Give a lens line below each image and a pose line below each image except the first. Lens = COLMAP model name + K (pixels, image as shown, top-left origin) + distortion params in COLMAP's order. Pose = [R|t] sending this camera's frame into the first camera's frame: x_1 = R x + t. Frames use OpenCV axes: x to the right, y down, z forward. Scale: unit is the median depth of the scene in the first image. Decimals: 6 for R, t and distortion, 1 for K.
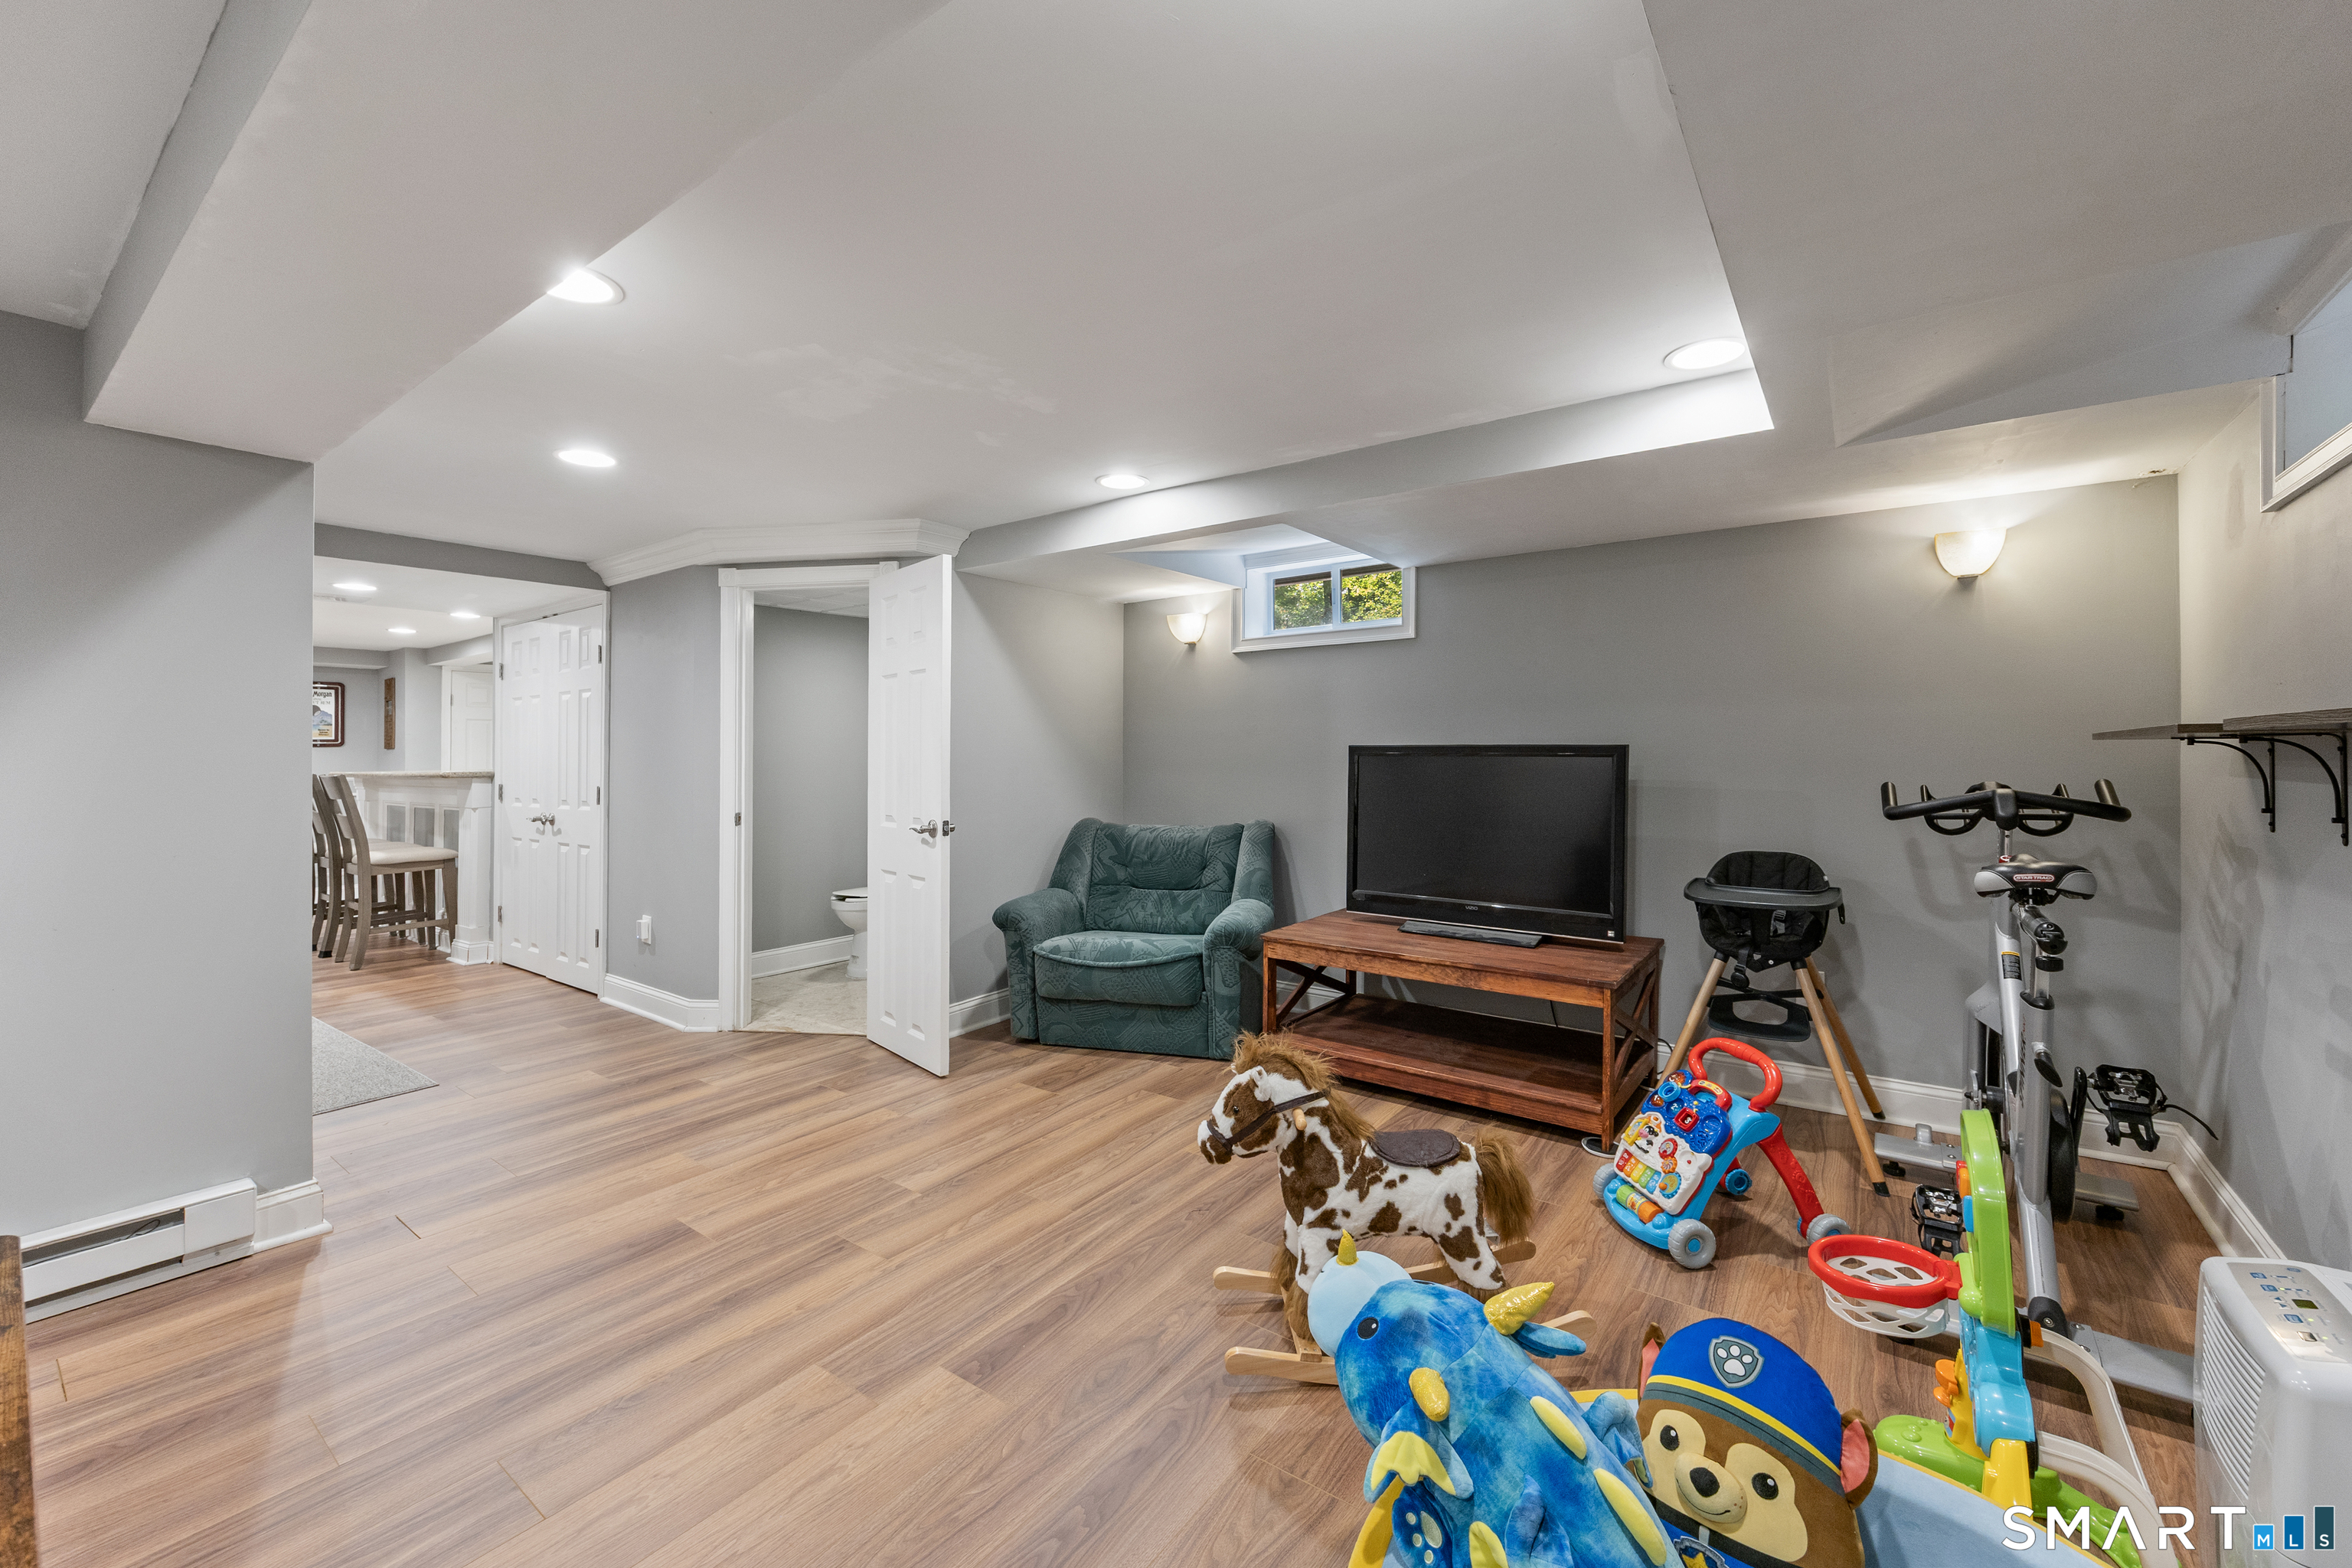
lens RADIAL K [[945.6, 0, 1186.3], [0, 945.6, 749.6], [0, 0, 1]] dist [0.001388, -0.000132]
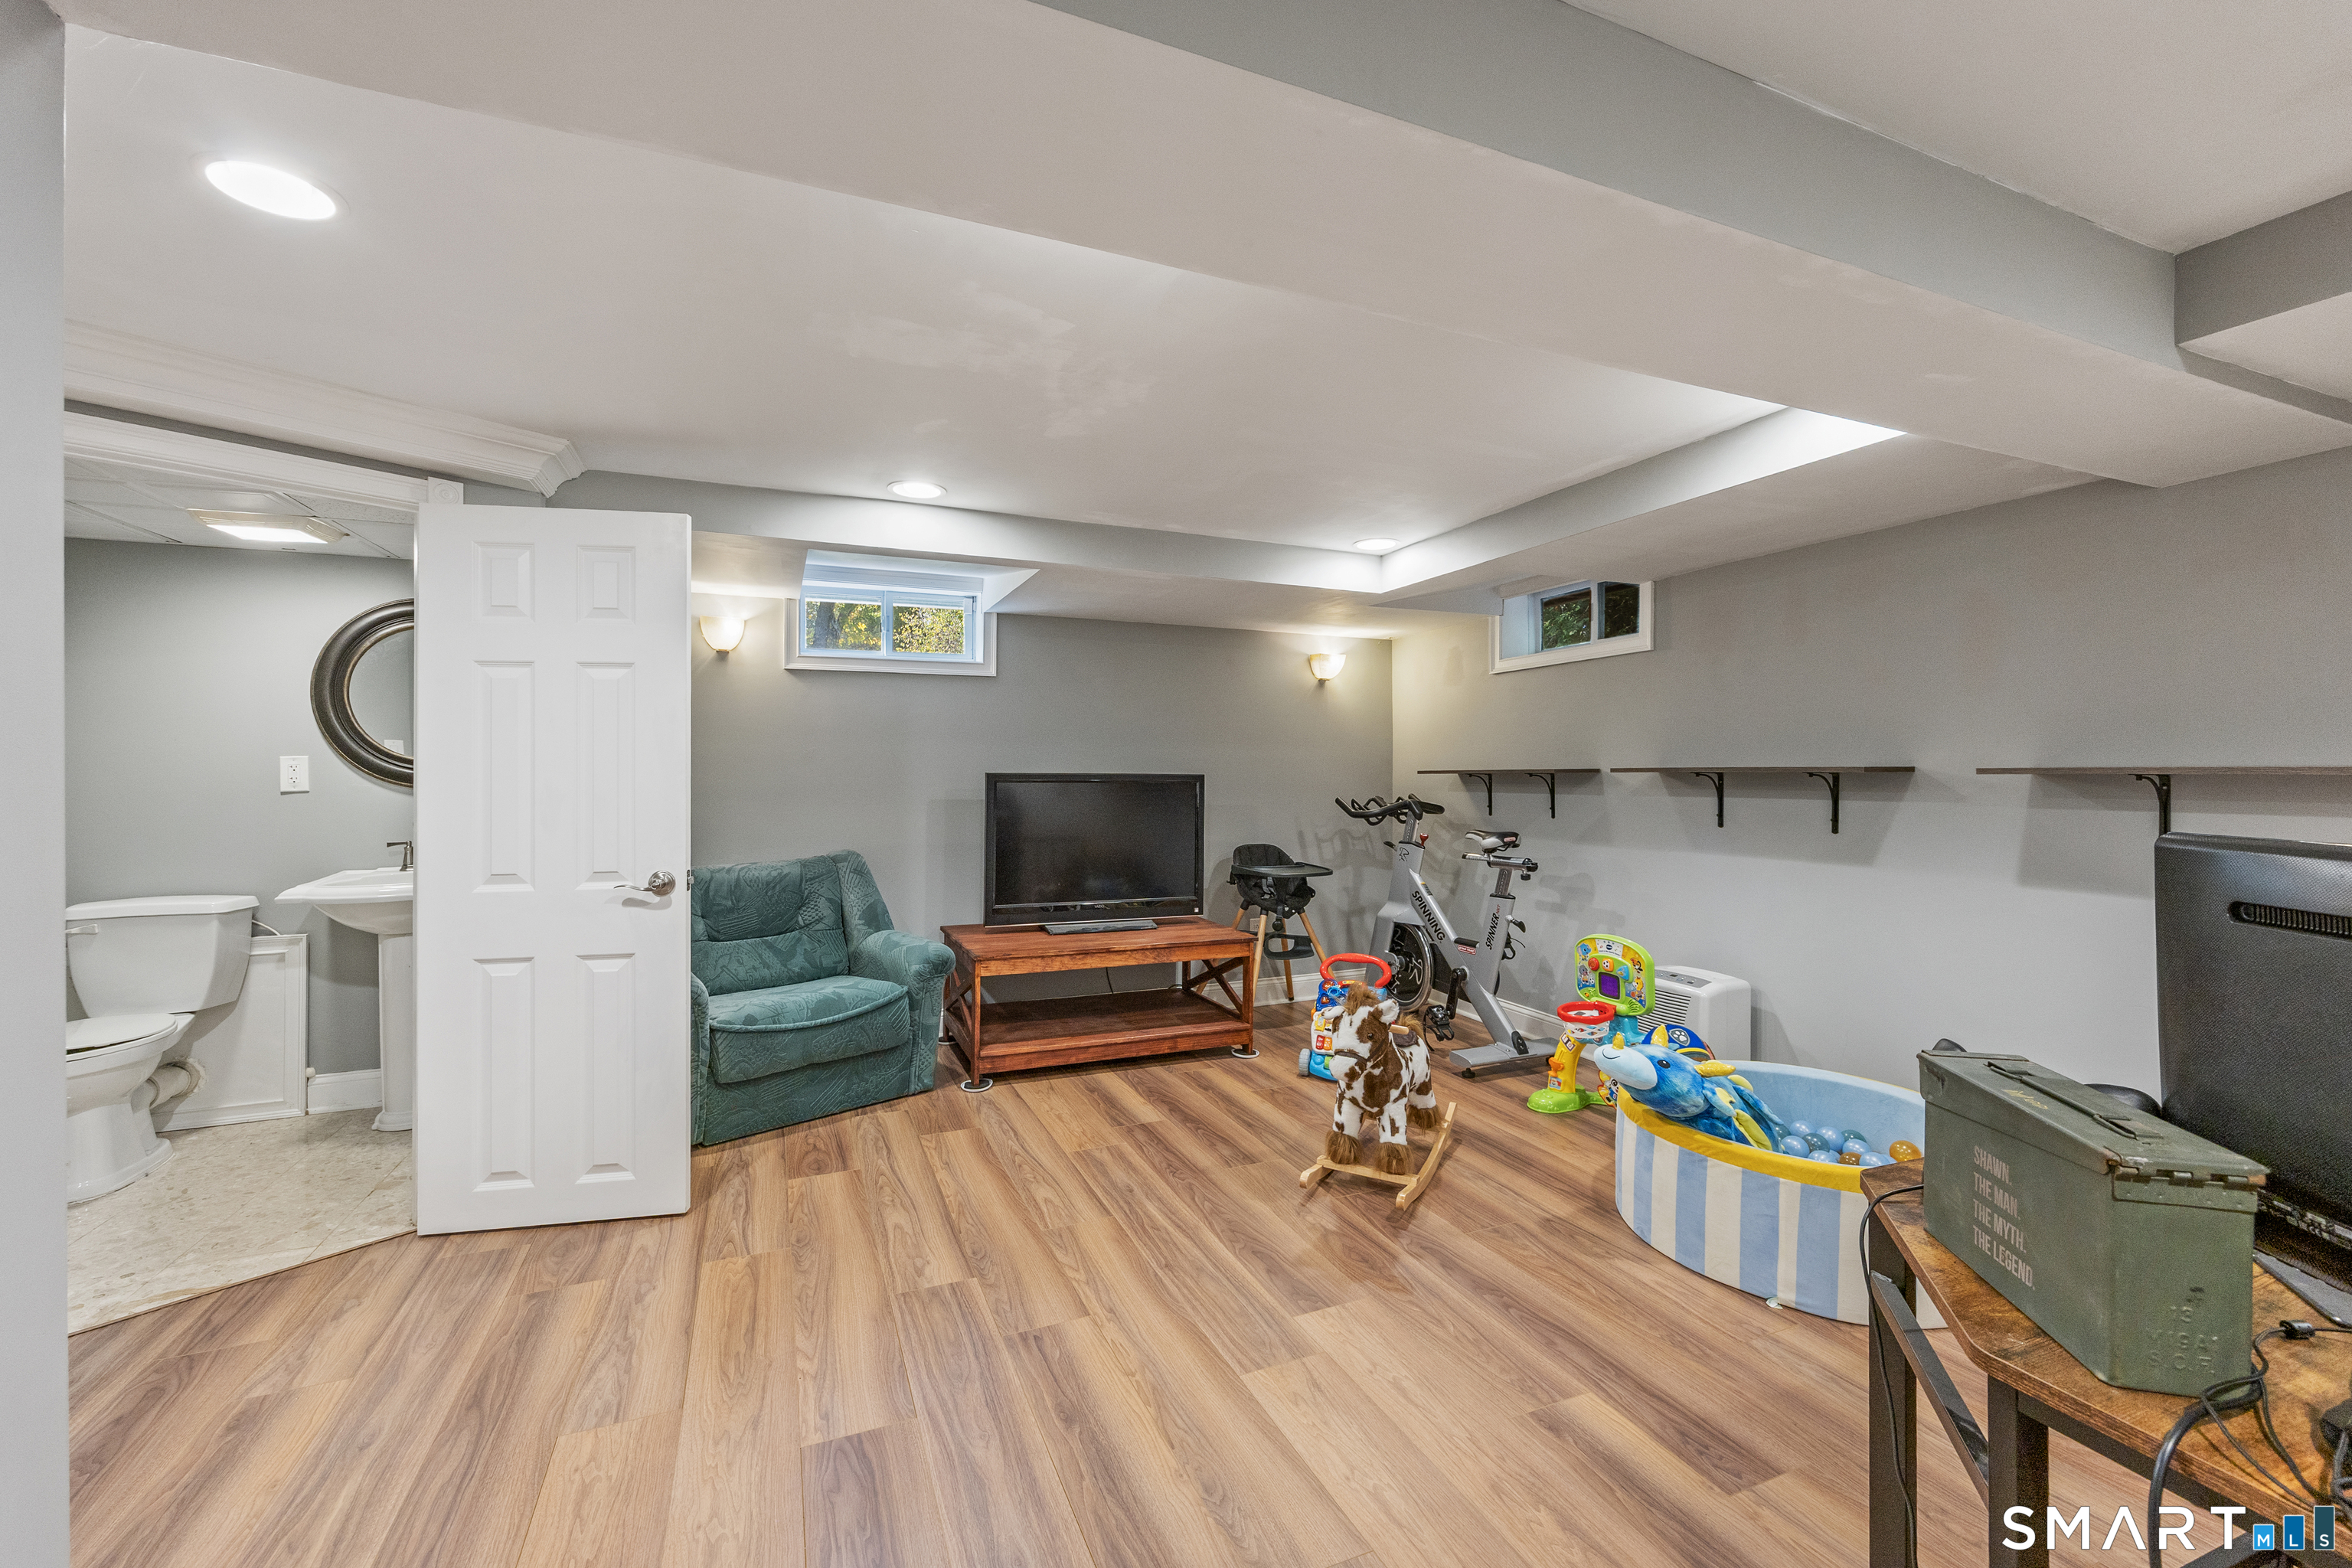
lens RADIAL K [[945.6, 0, 1171.0], [0, 945.6, 781.4], [0, 0, 1]] dist [0.001388, -0.000132]
pose [[0.515029, -0.000651, 0.857173, -0.659918], [-0.004688, 0.999983, 0.003576, 0.000307], [-0.857160, -0.005860, 0.515017, 0.270905]]
